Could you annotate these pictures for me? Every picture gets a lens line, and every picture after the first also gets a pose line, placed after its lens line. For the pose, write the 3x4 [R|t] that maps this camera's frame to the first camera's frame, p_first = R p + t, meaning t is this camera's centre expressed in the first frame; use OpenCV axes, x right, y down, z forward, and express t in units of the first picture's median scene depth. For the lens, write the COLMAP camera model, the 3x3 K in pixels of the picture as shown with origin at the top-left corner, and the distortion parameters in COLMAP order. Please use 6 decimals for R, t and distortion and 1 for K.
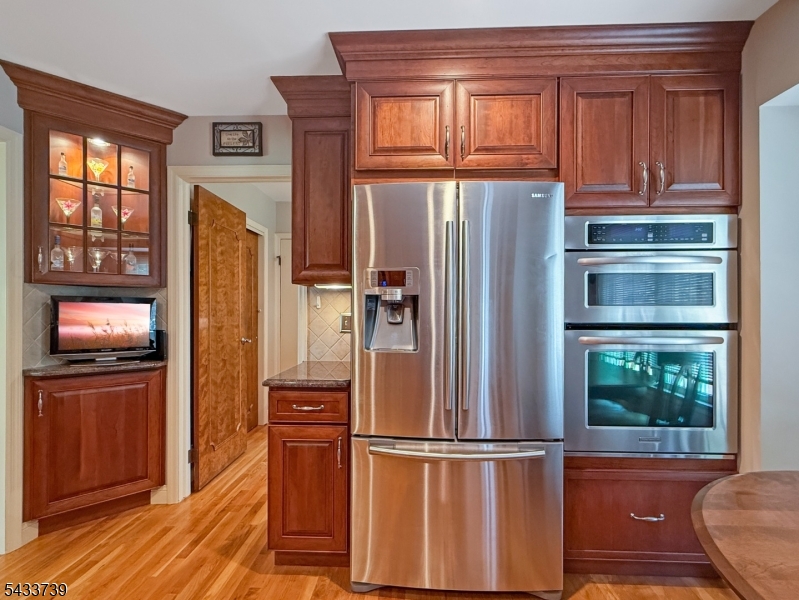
lens RADIAL K [[371.4, 0, 397.9], [0, 371.4, 307.3], [0, 0, 1]] dist [-0.003487, -0.001059]
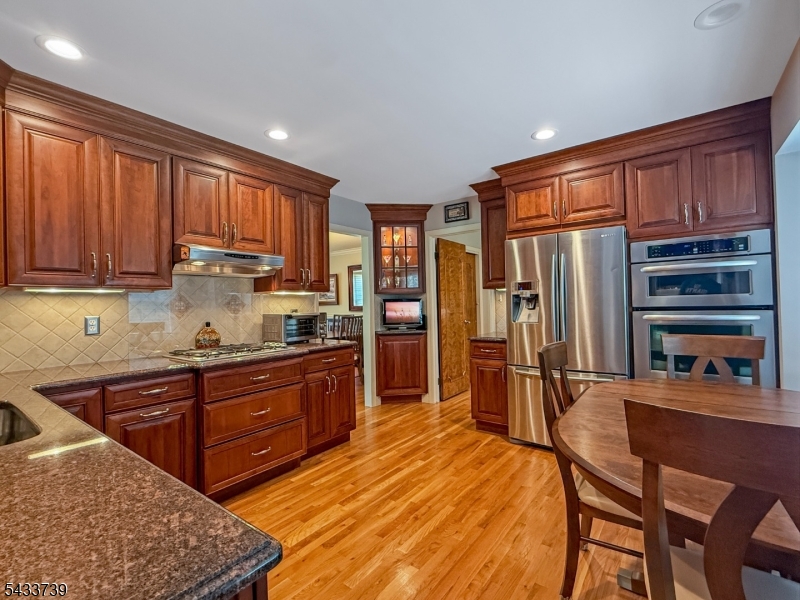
lens RADIAL K [[371.9, 0, 405.0], [0, 371.9, 296.1], [0, 0, 1]] dist [-0.003487, -0.001059]
pose [[0.824294, -0.032505, -0.565227, 0.478513], [0.024525, 0.999463, -0.021711, 0.002851], [0.565630, 0.004034, 0.824649, -0.827506]]
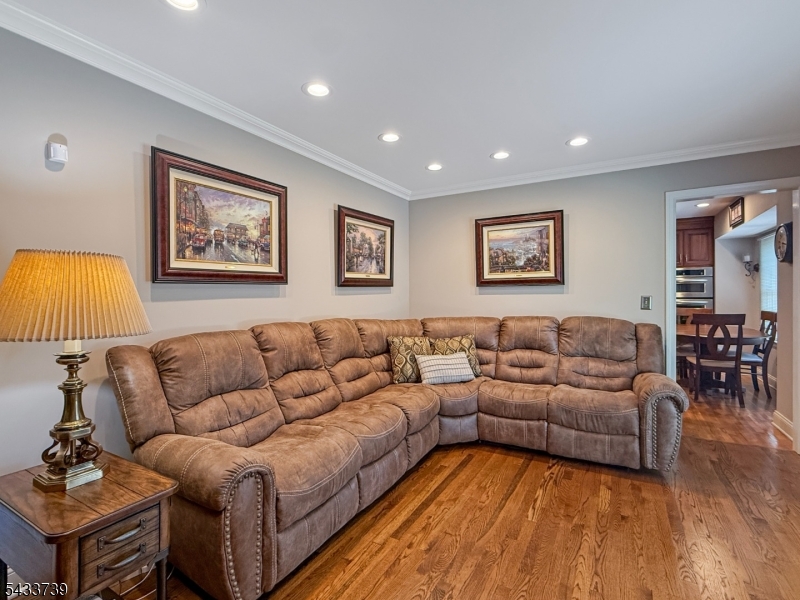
lens RADIAL K [[371.9, 0, 413.7], [0, 371.9, 301.3], [0, 0, 1]] dist [-0.003487, -0.001059]
pose [[0.884923, -0.021953, -0.465220, 0.015787], [0.026155, 0.999655, 0.002578, -0.000318], [0.465002, -0.014449, 0.885192, -3.042189]]
